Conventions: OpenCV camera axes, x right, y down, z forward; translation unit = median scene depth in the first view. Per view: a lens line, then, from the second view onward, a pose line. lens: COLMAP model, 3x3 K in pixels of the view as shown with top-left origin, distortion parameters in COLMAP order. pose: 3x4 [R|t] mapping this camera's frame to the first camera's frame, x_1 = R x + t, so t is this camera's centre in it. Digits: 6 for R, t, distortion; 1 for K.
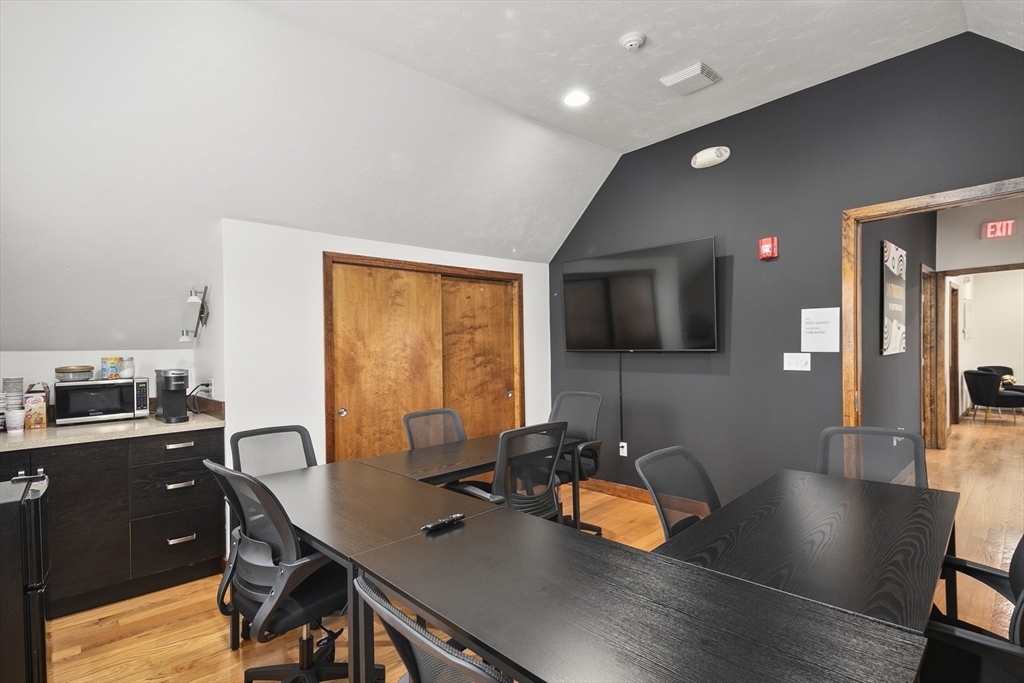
lens RADIAL K [[502.6, 0, 512.0], [0, 502.6, 341.5], [0, 0, 1]] dist [-0.000567, -0.000004]
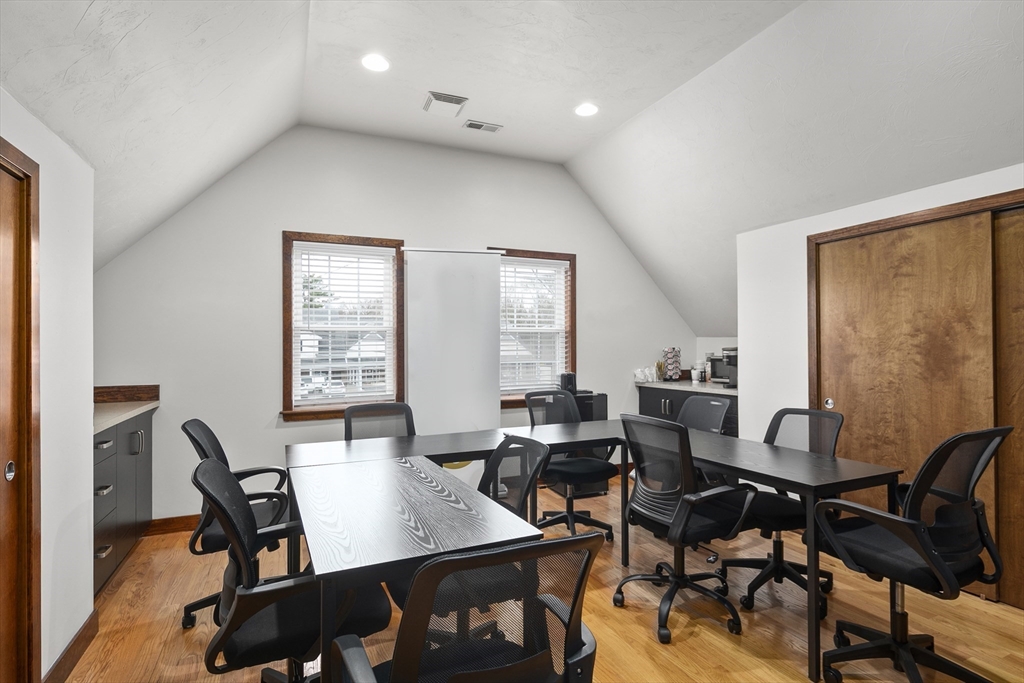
lens RADIAL K [[502.6, 0, 512.0], [0, 502.6, 341.5], [0, 0, 1]] dist [-0.000567, -0.000004]
pose [[-0.329839, 0.010281, -0.943981, 0.675148], [0.023432, 0.999722, 0.002701, 0.009568], [0.943746, -0.021229, -0.329988, 0.700931]]
